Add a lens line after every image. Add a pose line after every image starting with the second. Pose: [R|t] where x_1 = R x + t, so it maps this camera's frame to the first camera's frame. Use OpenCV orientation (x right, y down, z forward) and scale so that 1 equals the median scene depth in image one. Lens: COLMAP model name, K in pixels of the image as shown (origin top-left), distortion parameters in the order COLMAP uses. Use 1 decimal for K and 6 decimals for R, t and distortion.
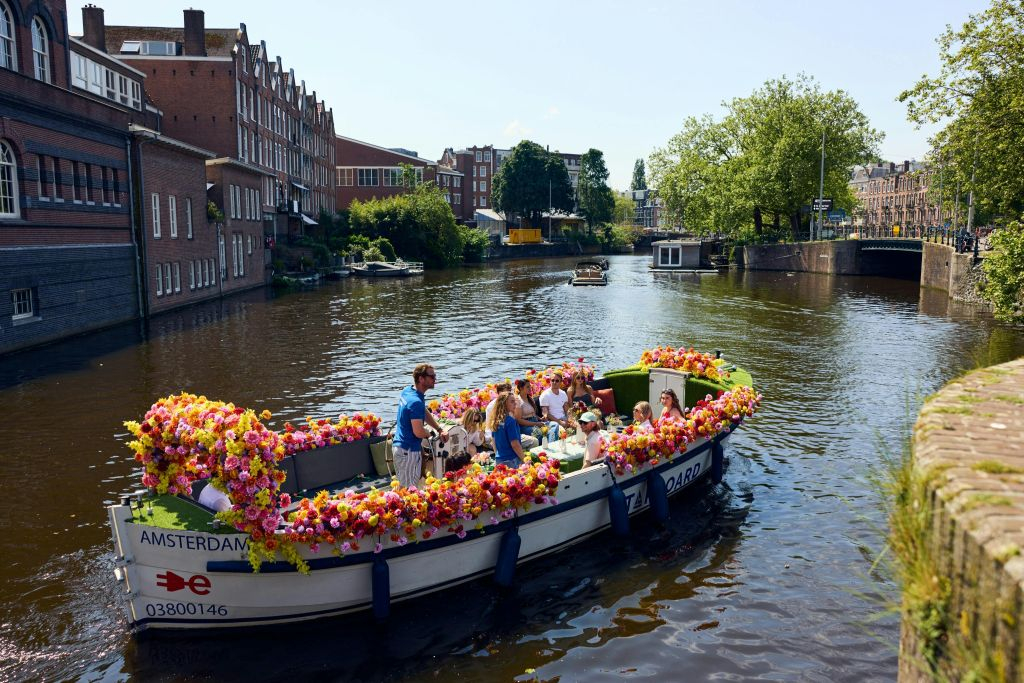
lens RADIAL K [[823.2, 0, 514.0], [0, 823.2, 339.5], [0, 0, 1]] dist [0.003124, -0.022377]
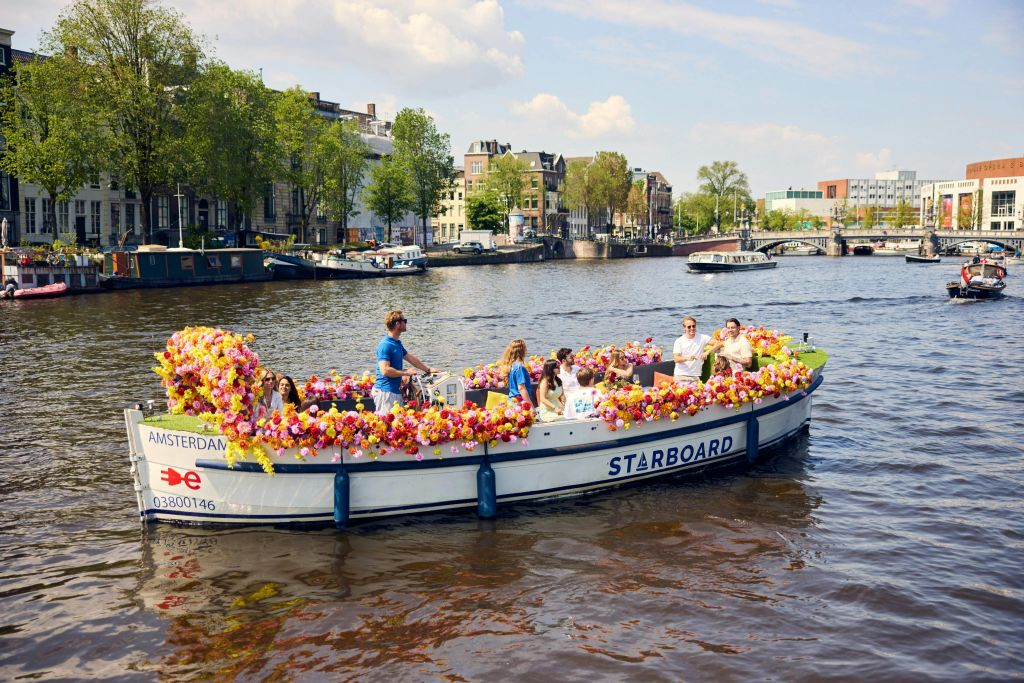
lens RADIAL K [[1054.5, 0, 508.2], [0, 1054.5, 341.9], [0, 0, 1]] dist [-0.039456, 0.000000]
pose [[0.969297, 0.016168, -0.245362, 0.384553], [-0.025784, 0.999018, -0.036032, 0.129141], [0.244538, 0.041252, 0.968762, -0.324155]]
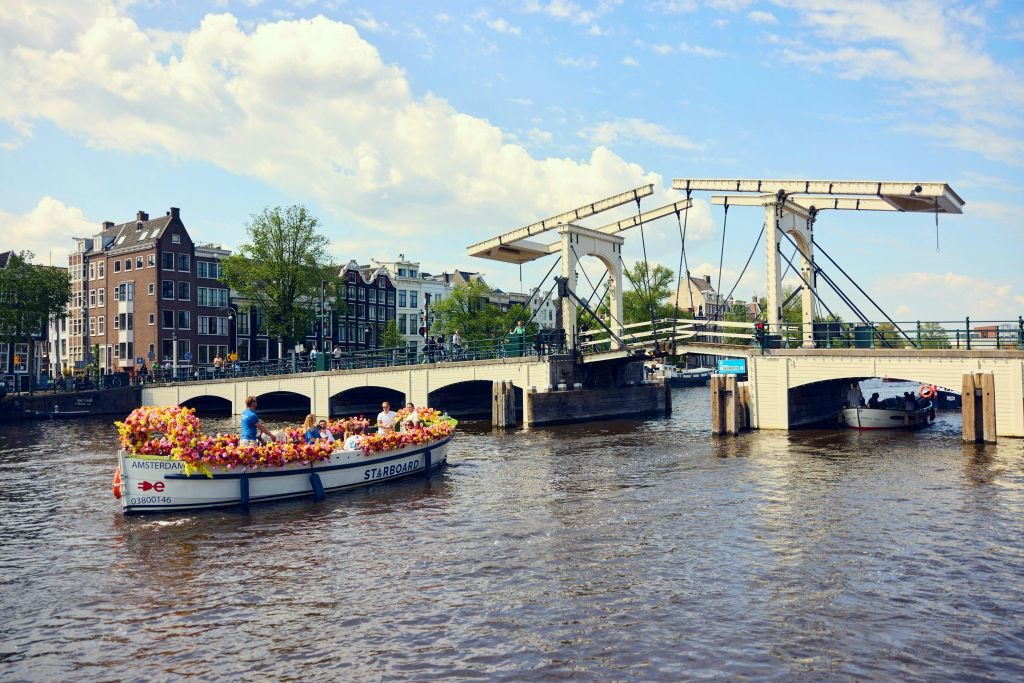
lens RADIAL K [[823.2, 0, 510.5], [0, 823.2, 343.6], [0, 0, 1]] dist [0.003124, -0.022377]
pose [[0.982425, 0.005374, 0.186580, 0.117284], [0.023678, 0.987923, -0.153128, 0.253057], [-0.185150, 0.154855, 0.970433, -1.247117]]
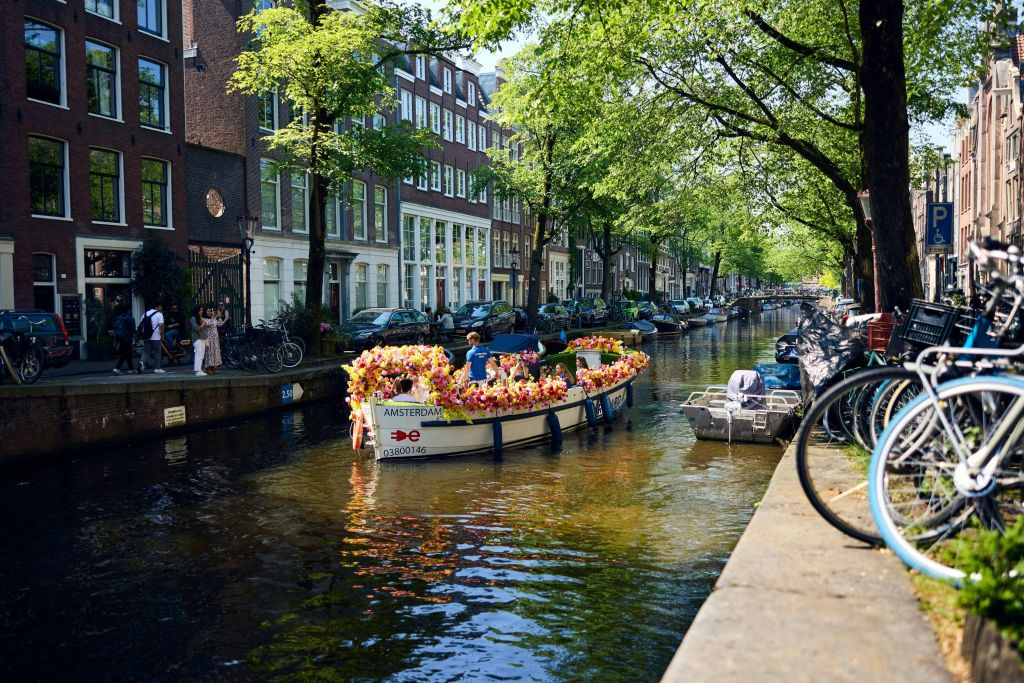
lens RADIAL K [[823.2, 0, 506.5], [0, 823.2, 338.0], [0, 0, 1]] dist [0.003124, -0.022377]
pose [[0.975285, -0.041039, 0.217104, -0.530443], [0.057688, 0.995813, -0.070908, 0.197090], [-0.213285, 0.081680, 0.973570, -0.891006]]
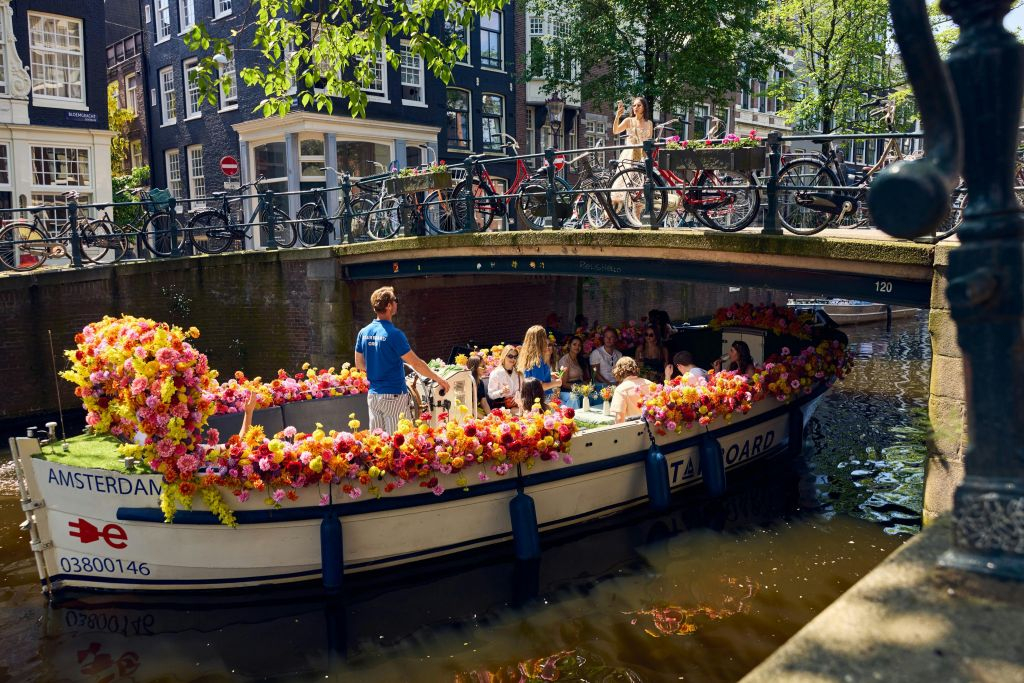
lens RADIAL K [[823.2, 0, 513.7], [0, 823.2, 347.8], [0, 0, 1]] dist [0.003124, -0.022377]
pose [[0.989933, 0.007784, -0.141320, 0.119681], [-0.007285, 0.999965, 0.004046, 0.092507], [0.141347, -0.002976, 0.989956, 0.214640]]
